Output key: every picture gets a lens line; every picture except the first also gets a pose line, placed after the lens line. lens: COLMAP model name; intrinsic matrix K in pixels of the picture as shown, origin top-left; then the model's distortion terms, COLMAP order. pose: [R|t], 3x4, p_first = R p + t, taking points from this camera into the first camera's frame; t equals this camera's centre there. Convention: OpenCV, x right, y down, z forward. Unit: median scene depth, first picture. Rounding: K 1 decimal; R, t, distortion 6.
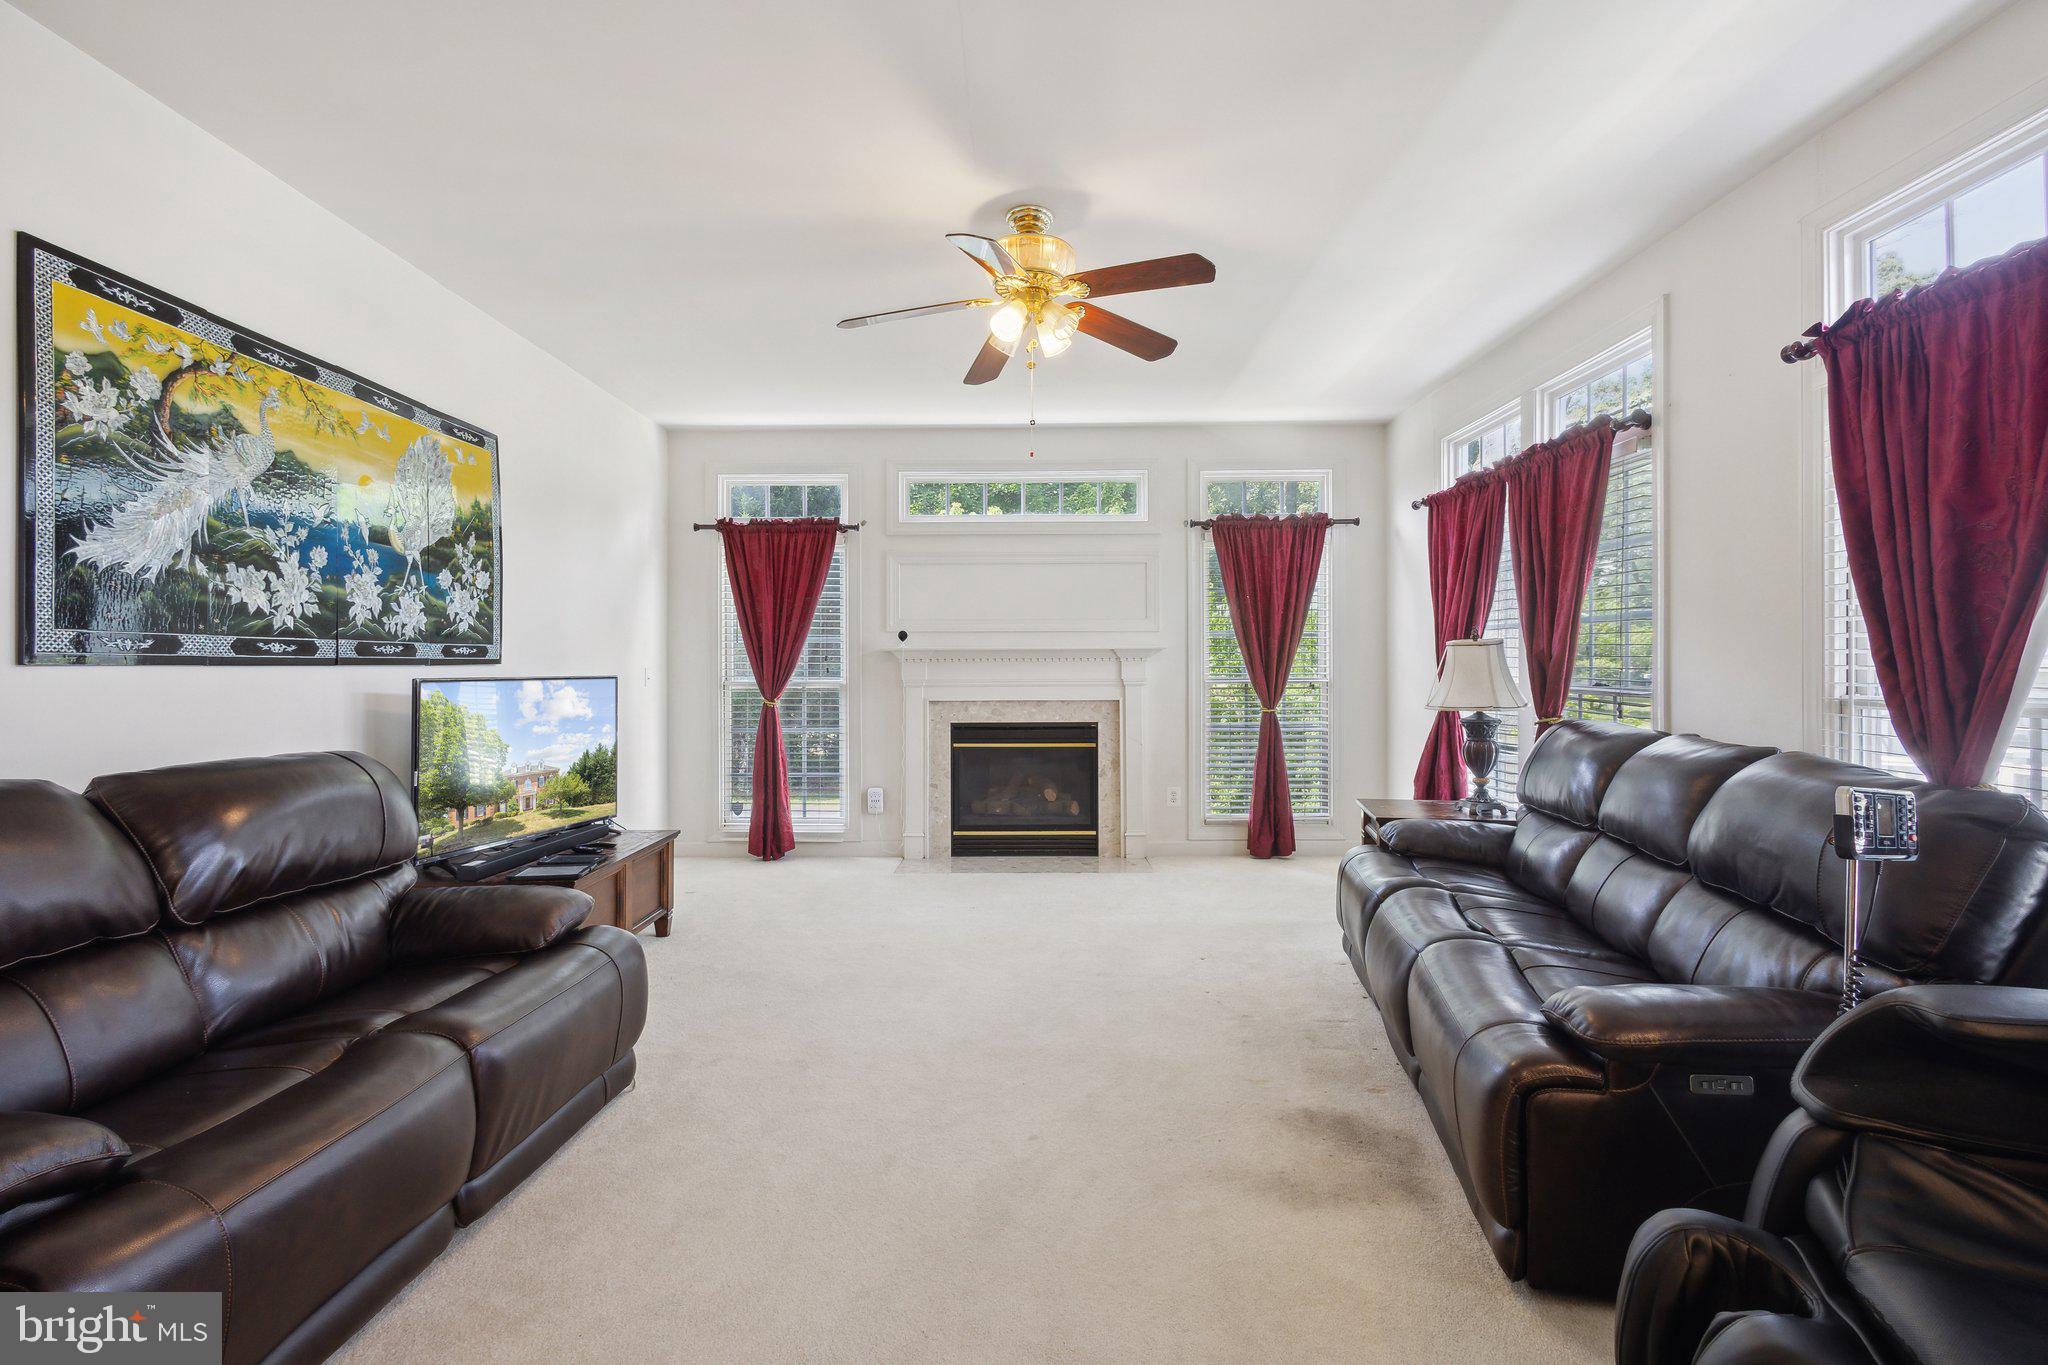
lens RADIAL K [[955.1, 0, 1029.2], [0, 955.1, 682.7], [0, 0, 1]] dist [-0.002213, -0.000303]
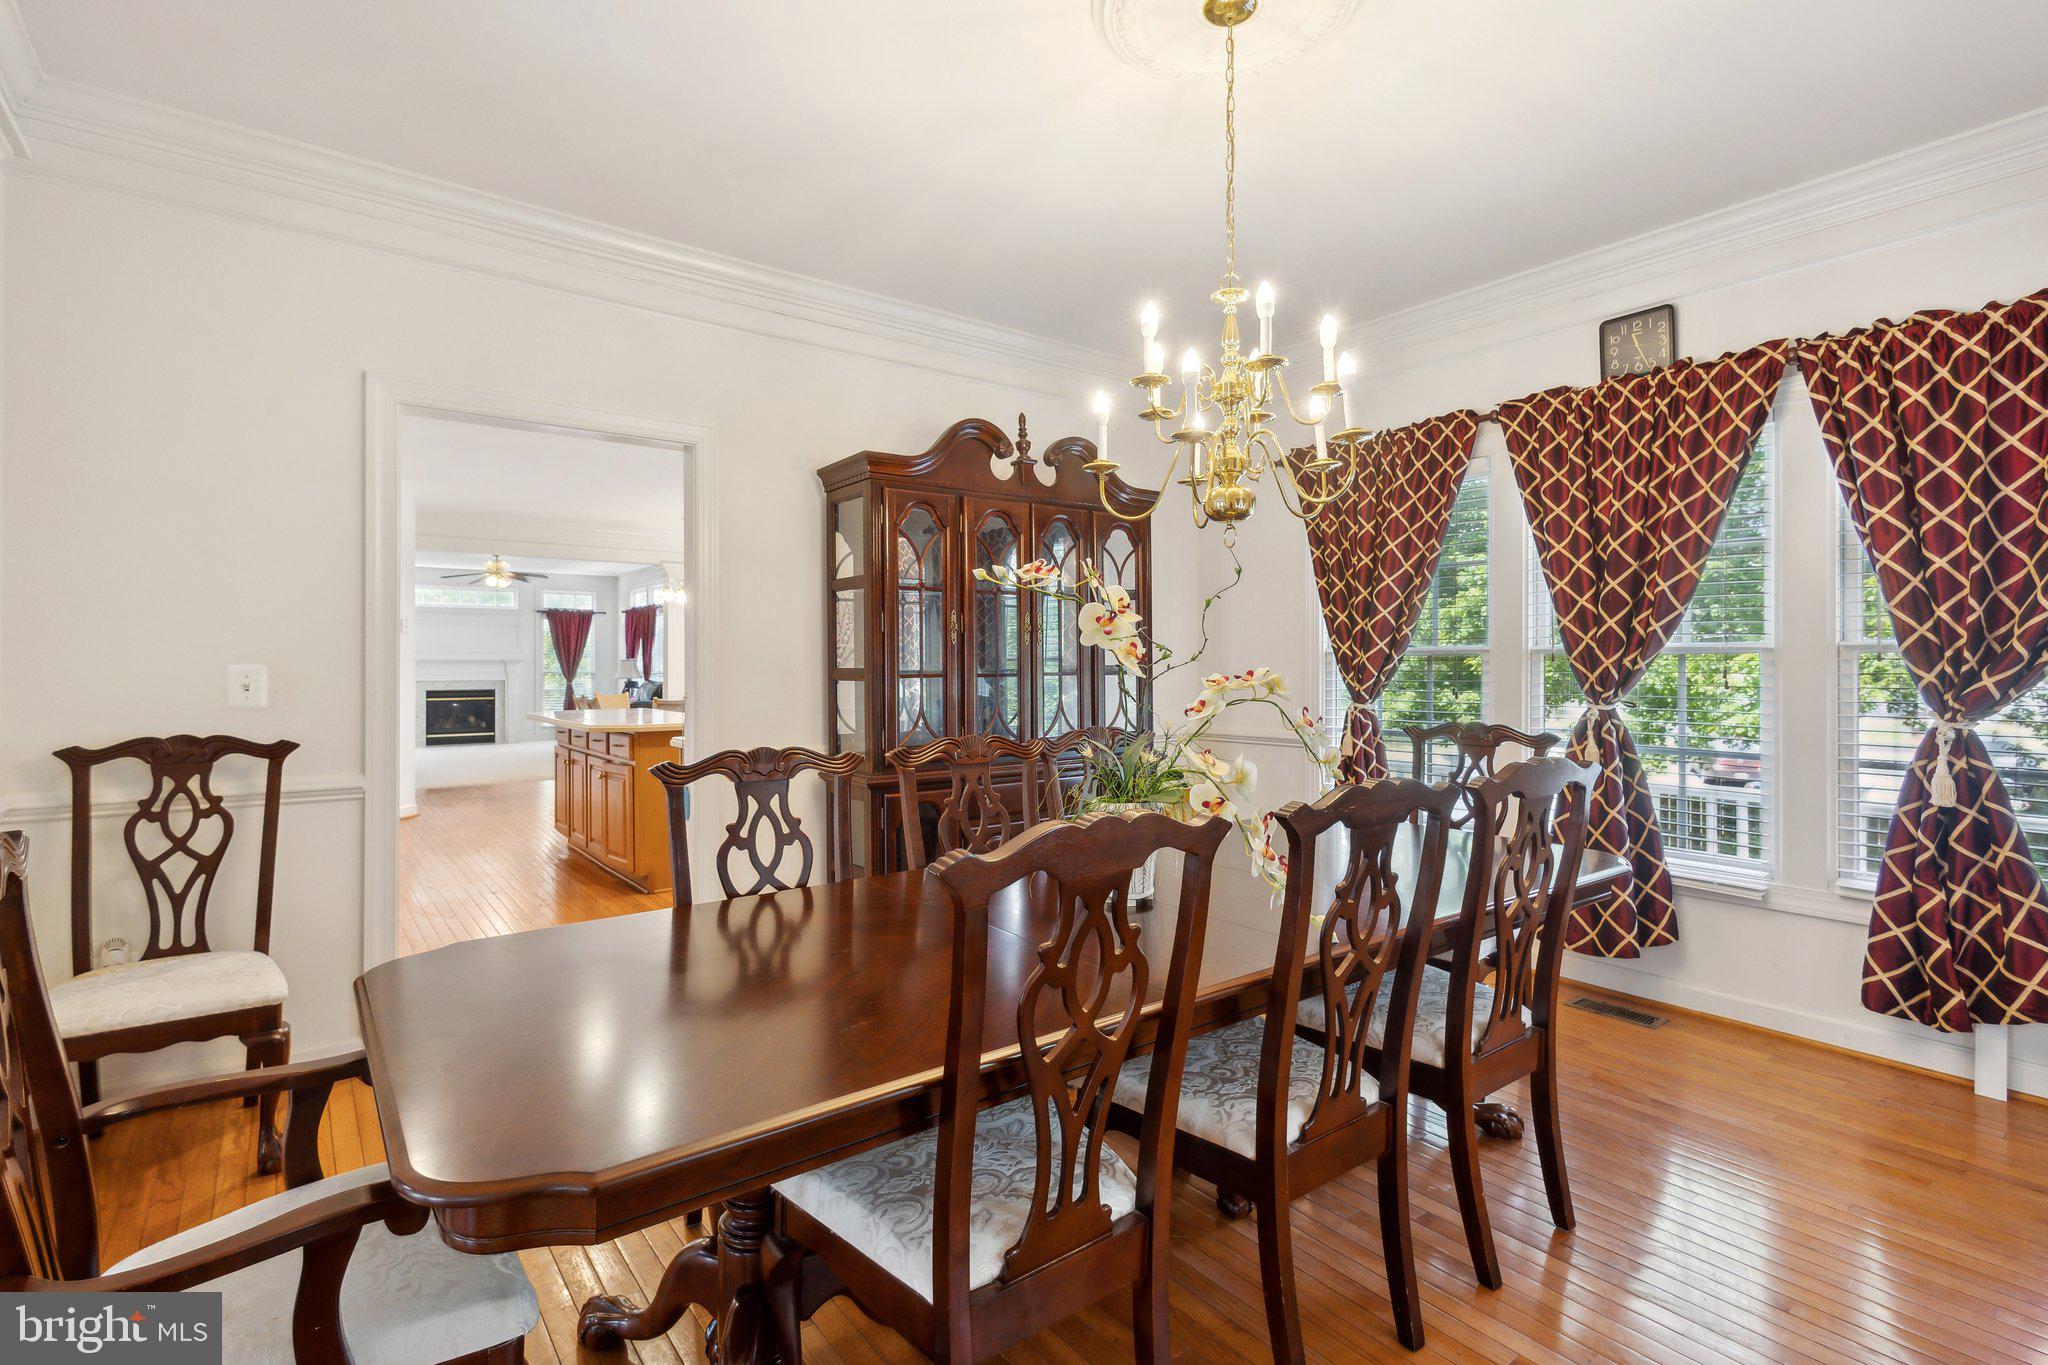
lens RADIAL K [[955.1, 0, 1023.1], [0, 955.1, 667.7], [0, 0, 1]] dist [-0.002213, -0.000303]
pose [[0.772310, 0.000770, 0.635246, -0.448558], [-0.009406, 0.999904, 0.010223, -0.052742], [-0.635177, -0.013870, 0.772242, -1.808154]]
